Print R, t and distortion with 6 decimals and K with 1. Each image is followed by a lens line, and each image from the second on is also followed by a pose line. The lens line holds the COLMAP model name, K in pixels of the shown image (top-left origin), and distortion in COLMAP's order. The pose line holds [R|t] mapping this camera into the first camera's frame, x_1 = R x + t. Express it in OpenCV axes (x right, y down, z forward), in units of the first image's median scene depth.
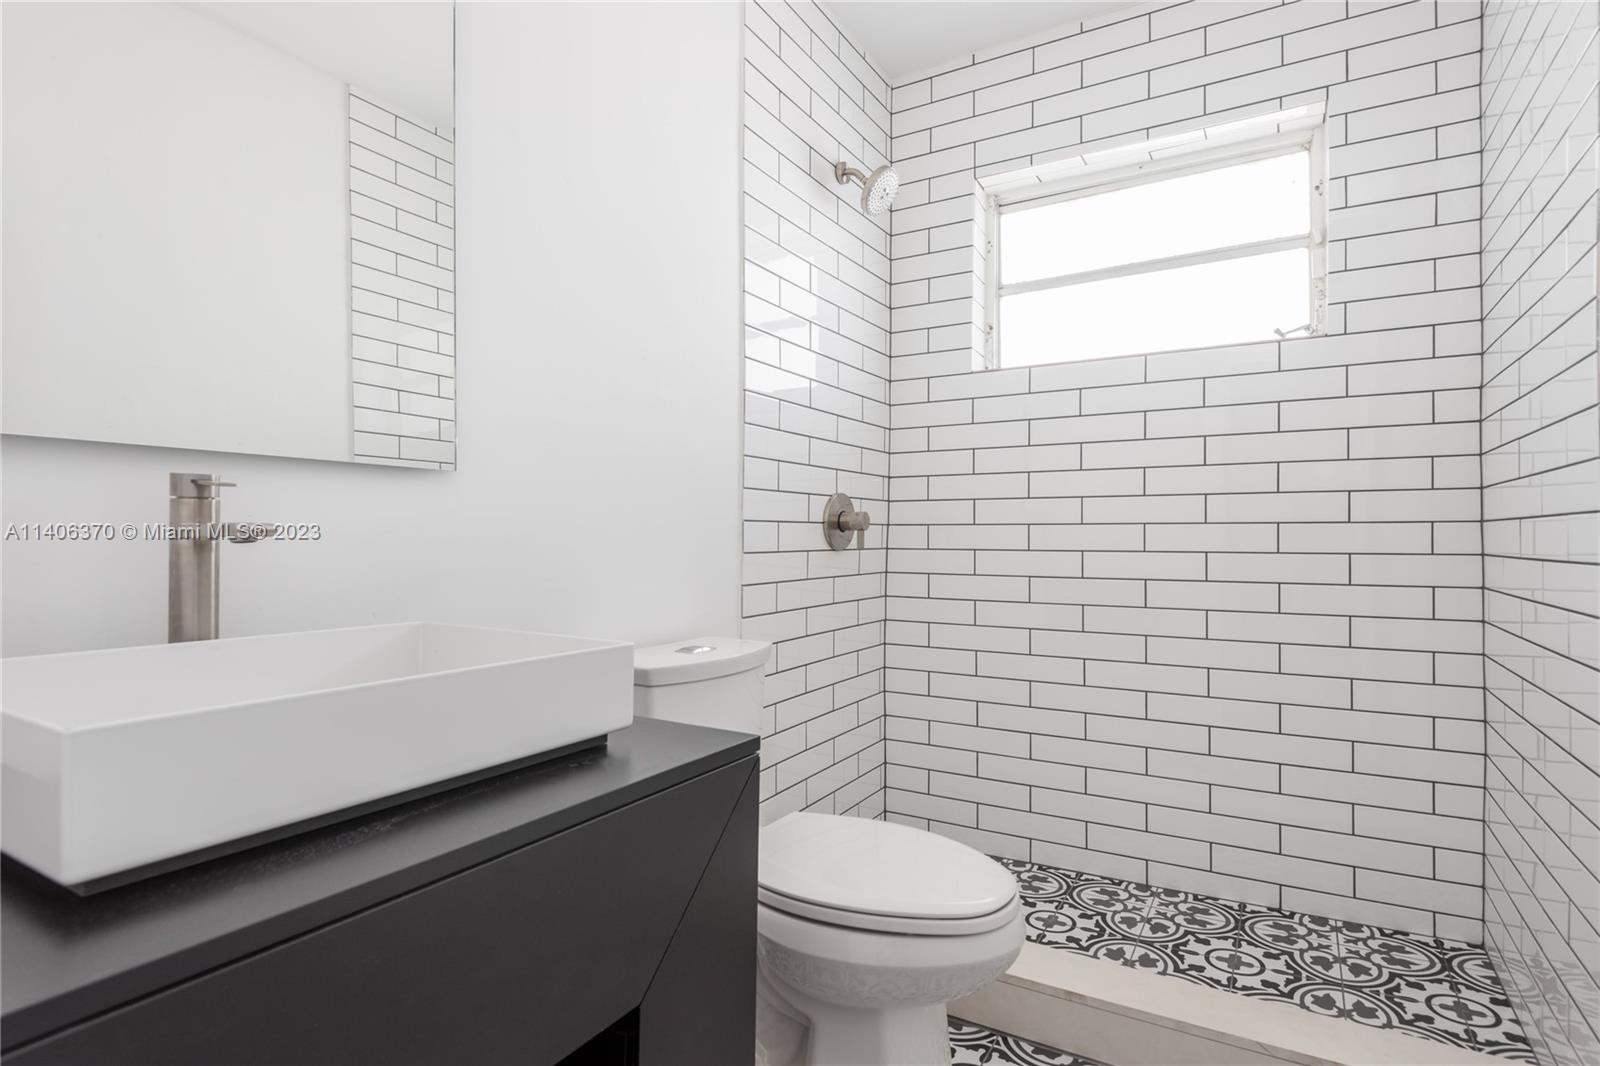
lens RADIAL K [[737.6, 0, 797.4], [0, 737.6, 537.1], [0, 0, 1]] dist [0.033282, -0.020352]
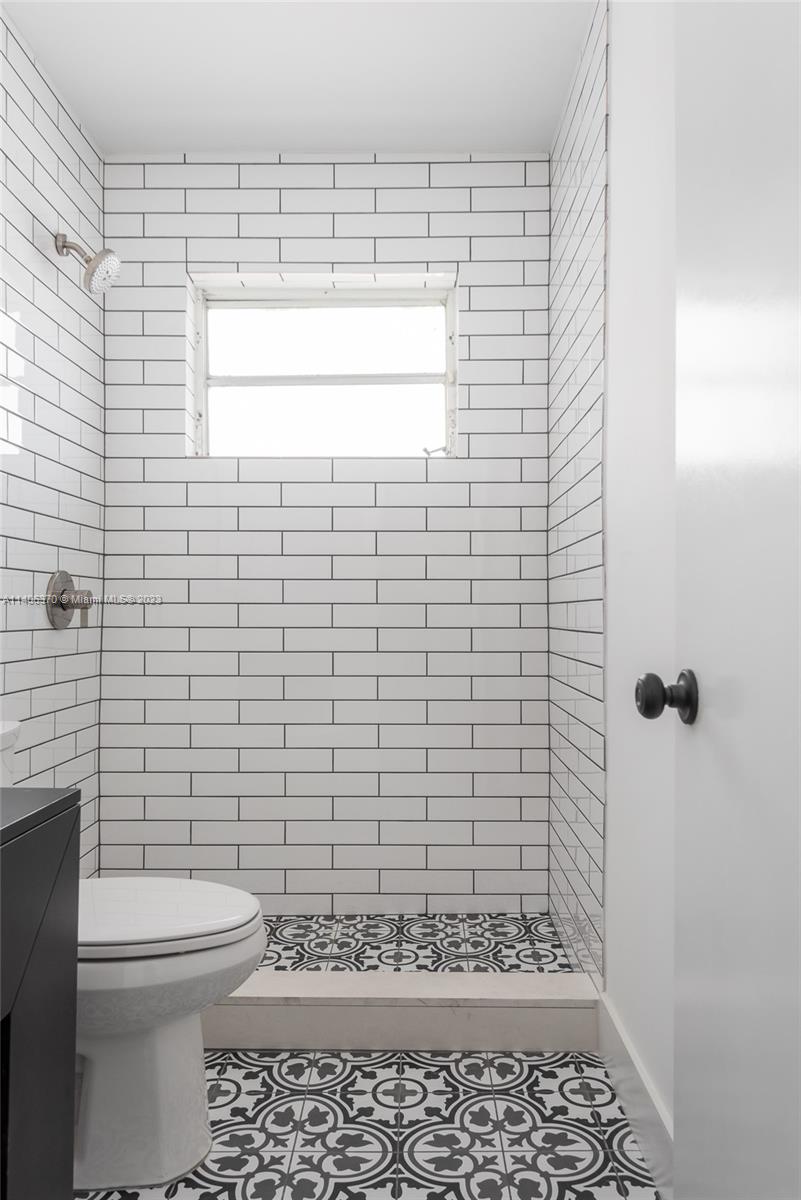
lens RADIAL K [[866.7, 0, 400.5], [0, 866.7, 600.0], [0, 0, 1]] dist [0.003182, 0.002924]
pose [[0.842617, 0.008944, 0.538440, -0.176089], [-0.002552, 0.999917, -0.012616, -0.007439], [-0.538508, 0.009256, 0.842570, -0.203012]]
